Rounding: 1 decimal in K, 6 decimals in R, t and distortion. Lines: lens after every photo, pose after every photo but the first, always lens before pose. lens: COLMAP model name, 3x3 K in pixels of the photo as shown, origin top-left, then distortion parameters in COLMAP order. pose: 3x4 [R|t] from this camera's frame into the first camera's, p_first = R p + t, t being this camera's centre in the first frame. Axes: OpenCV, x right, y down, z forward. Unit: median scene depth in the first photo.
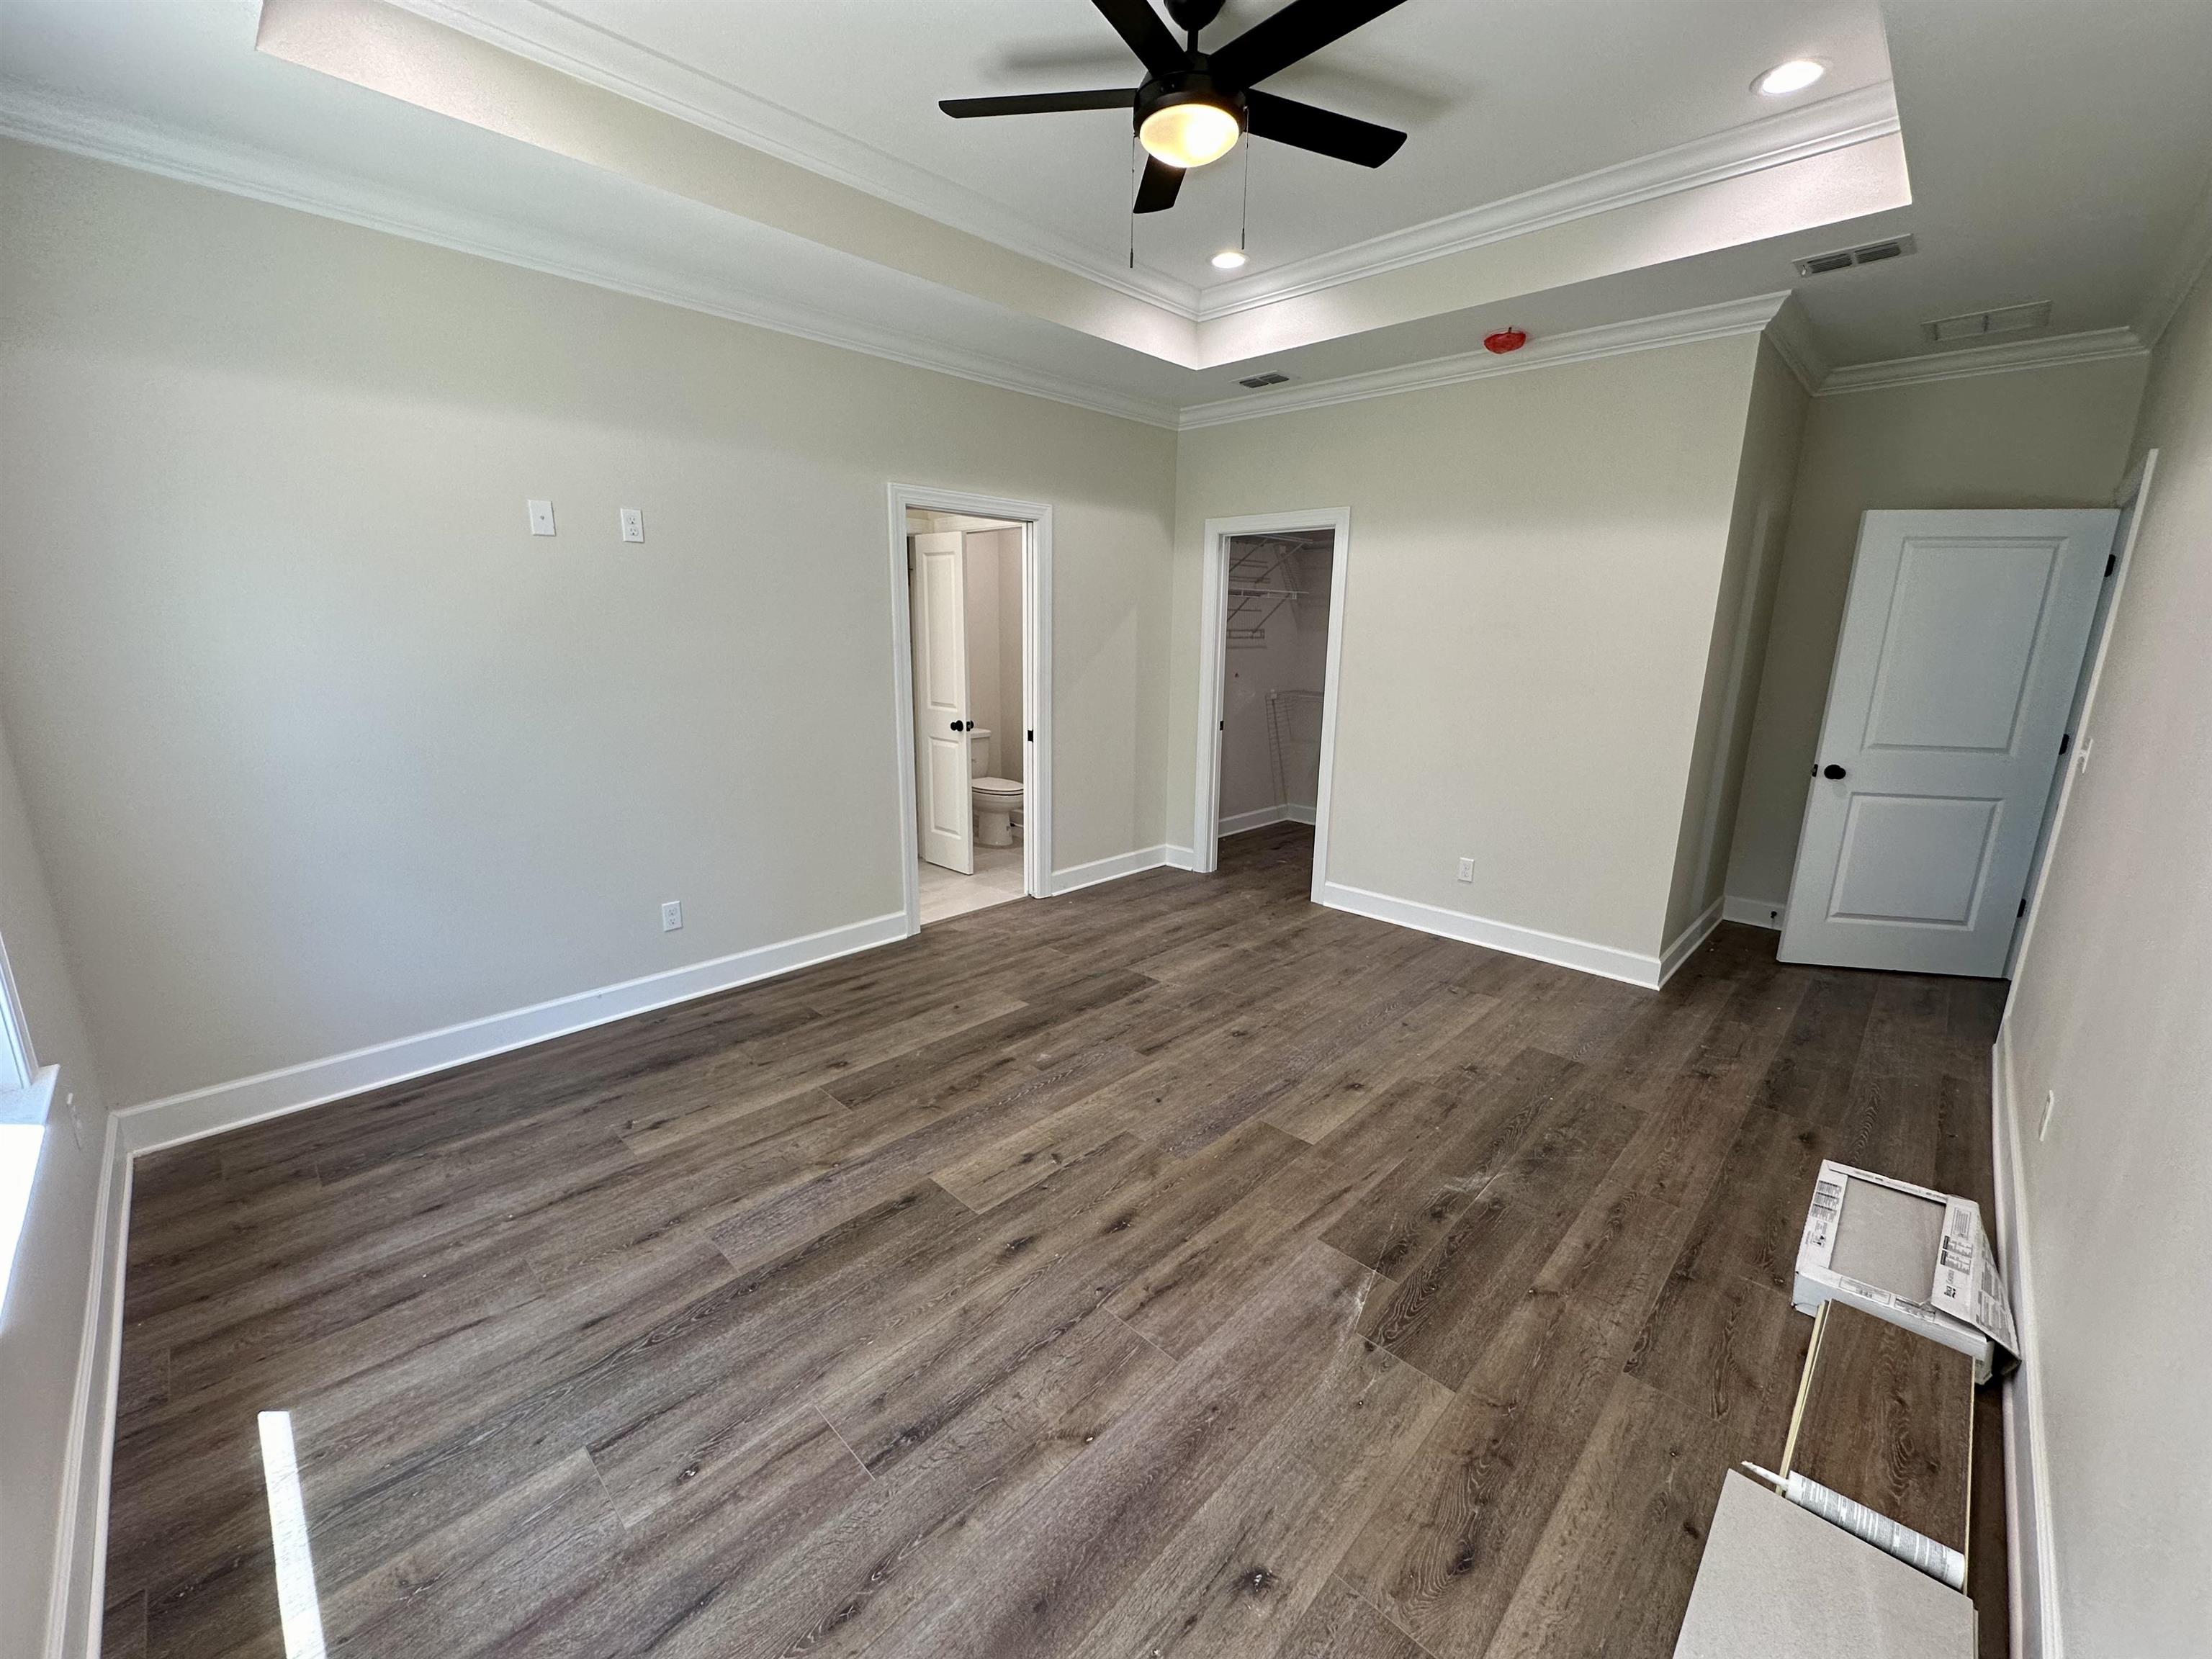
lens RADIAL K [[882.5, 0, 1114.4], [0, 882.5, 819.3], [0, 0, 1]] dist [0.000413, 0.000217]
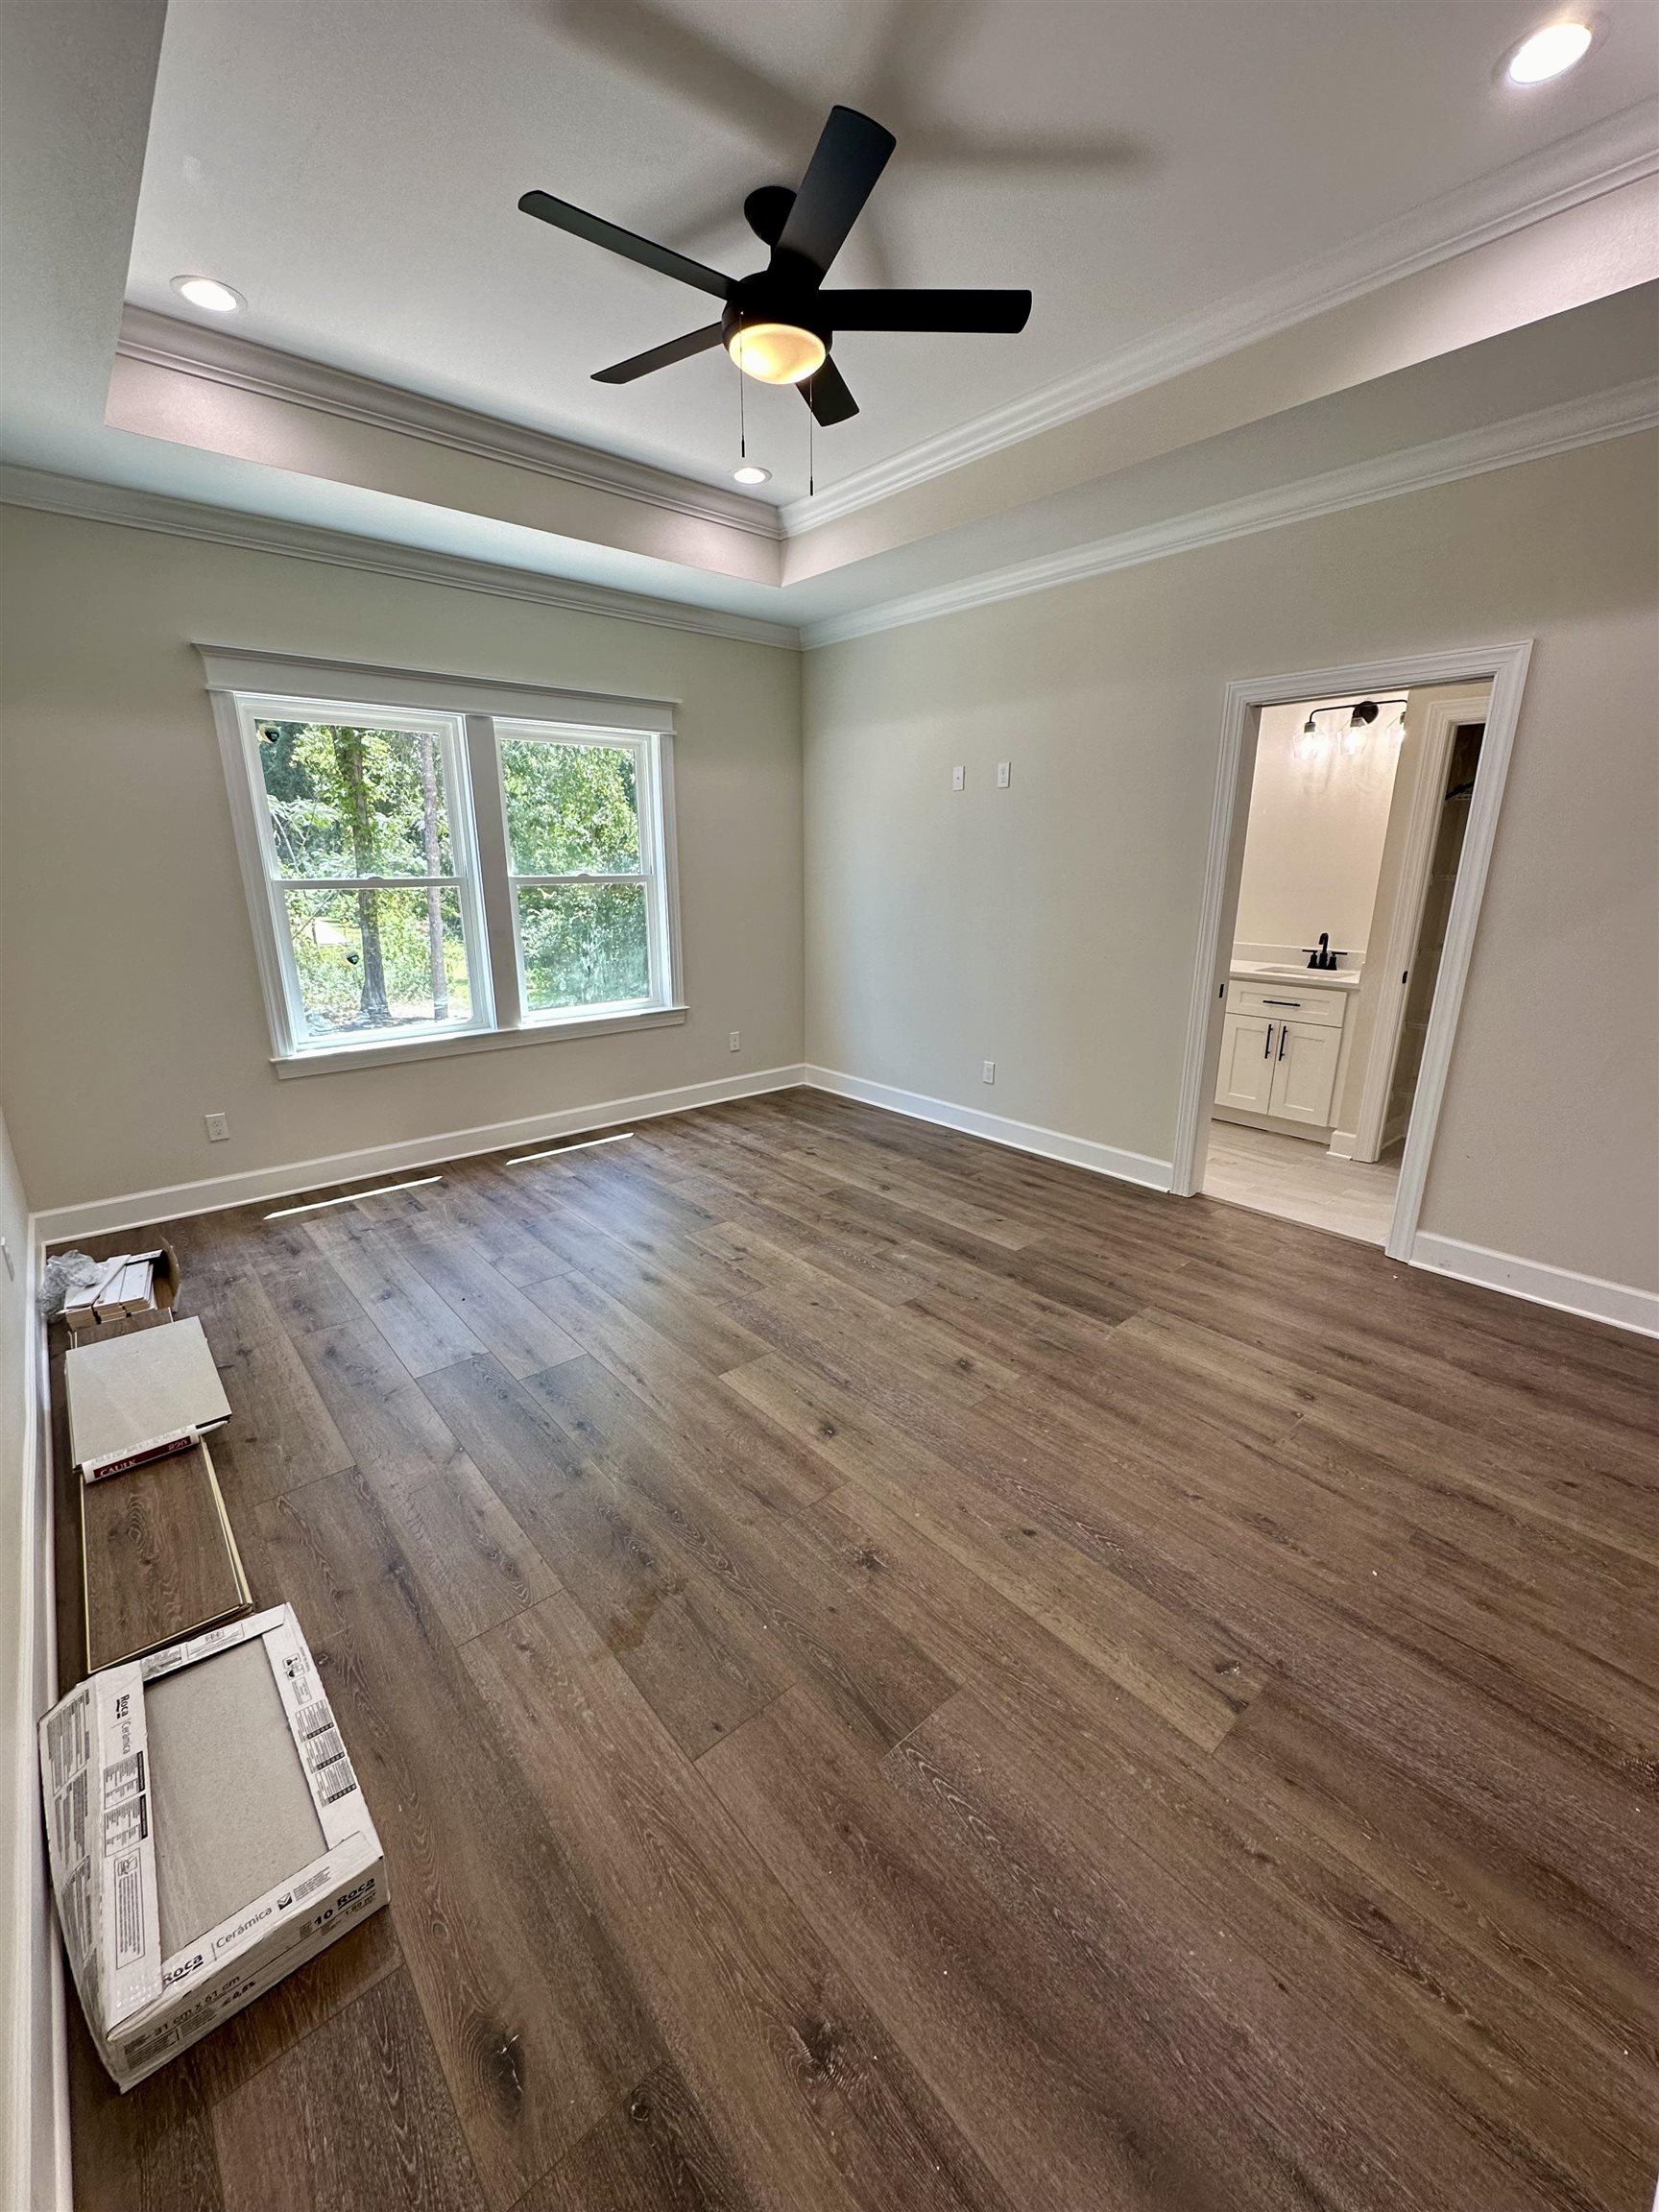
lens RADIAL K [[882.5, 0, 839.8], [0, 882.5, 1115.1], [0, 0, 1]] dist [0.000413, 0.000217]
pose [[-0.086034, 0.270330, -0.958916, 0.953279], [-0.217544, 0.934162, 0.282870, -0.186129], [0.972251, 0.232943, -0.021561, 0.961646]]
